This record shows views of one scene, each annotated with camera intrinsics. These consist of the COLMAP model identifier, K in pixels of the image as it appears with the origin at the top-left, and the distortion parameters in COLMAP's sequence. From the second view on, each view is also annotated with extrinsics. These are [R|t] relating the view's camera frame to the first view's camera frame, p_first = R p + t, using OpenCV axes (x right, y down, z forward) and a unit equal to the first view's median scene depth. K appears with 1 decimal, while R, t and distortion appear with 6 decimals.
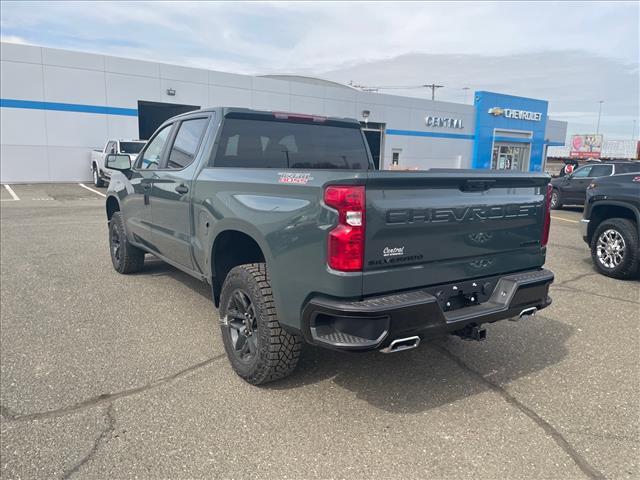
lens RADIAL K [[487.8, 0, 321.6], [0, 487.8, 240.2], [0, 0, 1]] dist [0.066531, -0.073543]
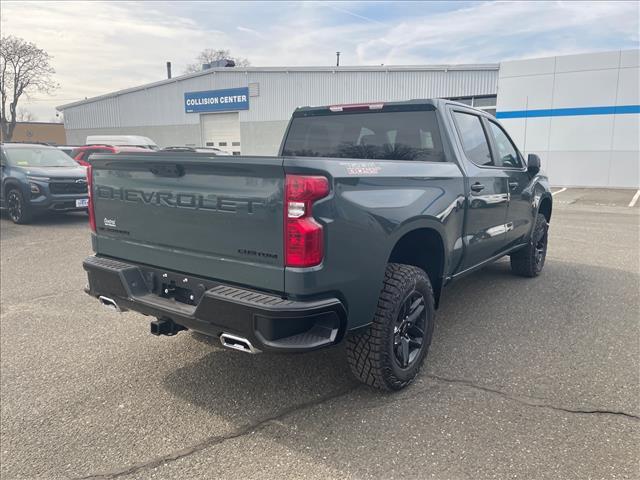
lens RADIAL K [[487.8, 0, 321.3], [0, 487.8, 239.1], [0, 0, 1]] dist [0.066531, -0.073543]
pose [[0.345114, 0.133691, -0.928990, 0.974670], [-0.151305, 0.984782, 0.085511, -0.079223], [0.926284, 0.111050, 0.360090, 0.710120]]
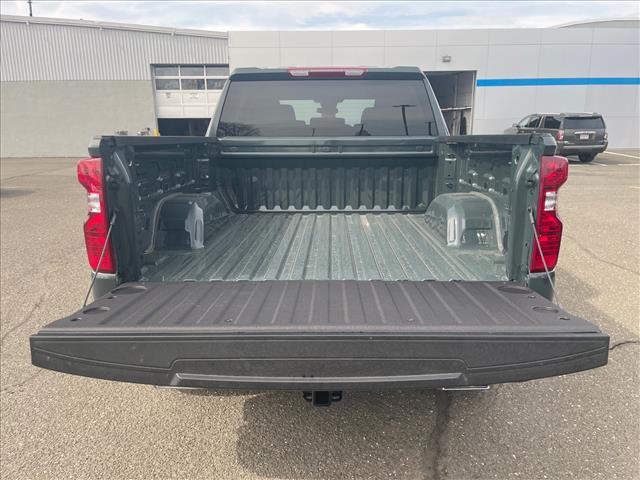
lens RADIAL K [[487.8, 0, 326.8], [0, 487.8, 241.8], [0, 0, 1]] dist [0.066531, -0.073543]
pose [[0.819130, 0.099941, -0.564834, 0.505517], [-0.064995, 0.994534, 0.081716, -0.044140], [0.569914, -0.030224, 0.821149, 0.371896]]
